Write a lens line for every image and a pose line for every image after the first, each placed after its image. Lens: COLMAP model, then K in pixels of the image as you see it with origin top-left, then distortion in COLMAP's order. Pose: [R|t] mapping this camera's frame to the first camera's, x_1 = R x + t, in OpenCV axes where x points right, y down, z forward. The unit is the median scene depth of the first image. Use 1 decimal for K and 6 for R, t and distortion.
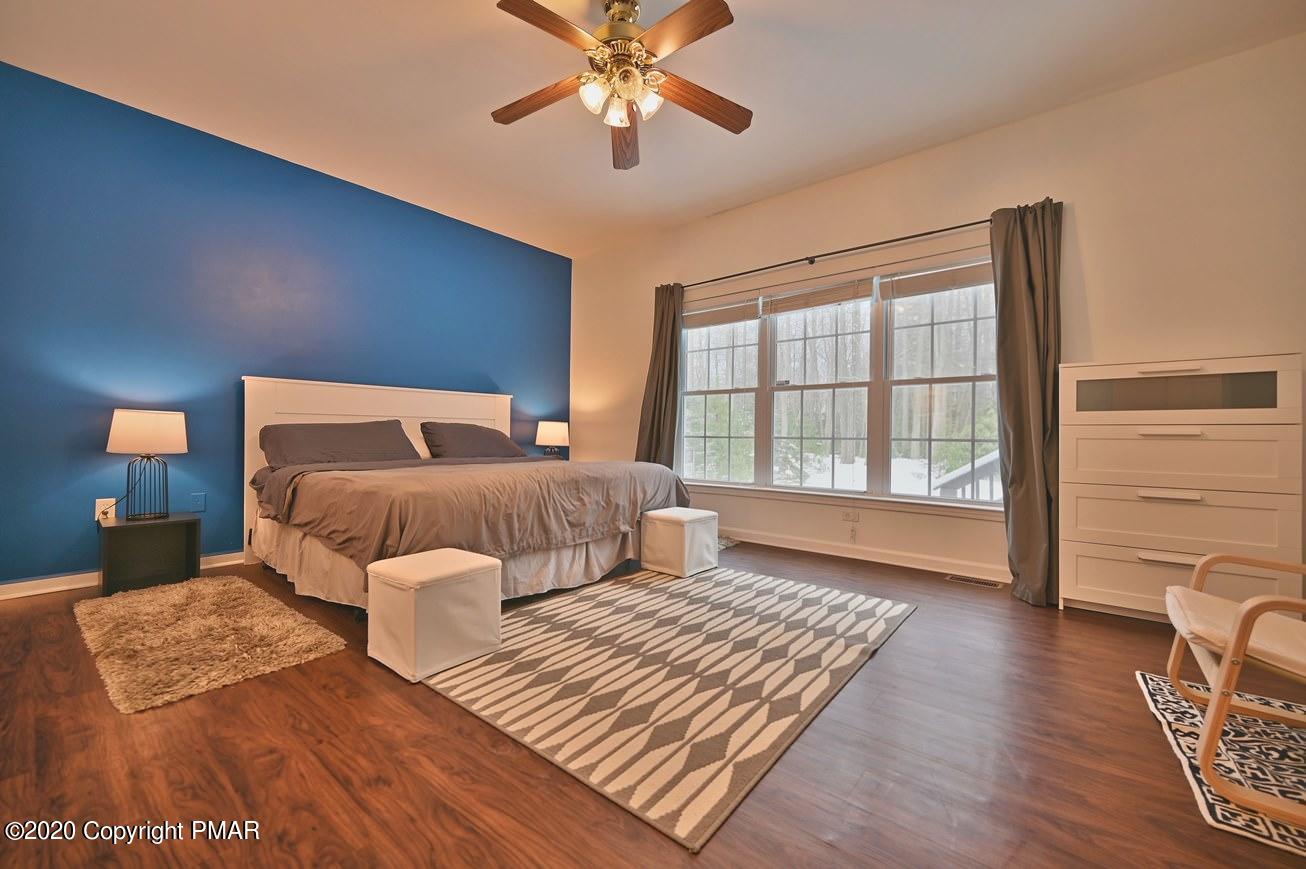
lens RADIAL K [[515.4, 0, 654.2], [0, 515.4, 430.2], [0, 0, 1]] dist [-0.001470, 0.000126]
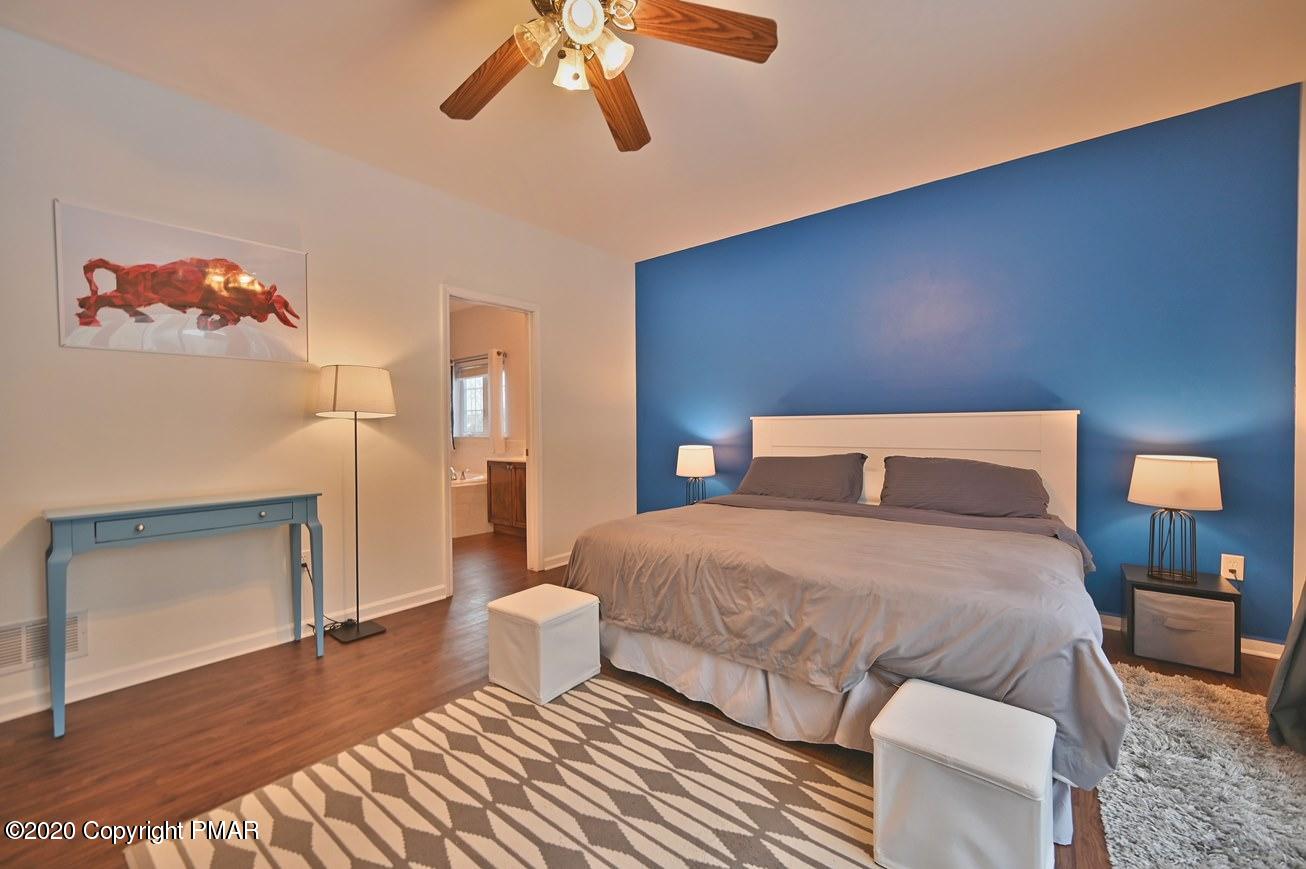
lens RADIAL K [[515.4, 0, 644.3], [0, 515.4, 433.4], [0, 0, 1]] dist [-0.001470, 0.000126]
pose [[0.032120, 0.012310, -0.999408, 0.553022], [0.004504, 0.999912, 0.012460, -0.097612], [0.999474, -0.004901, 0.032062, 0.894601]]
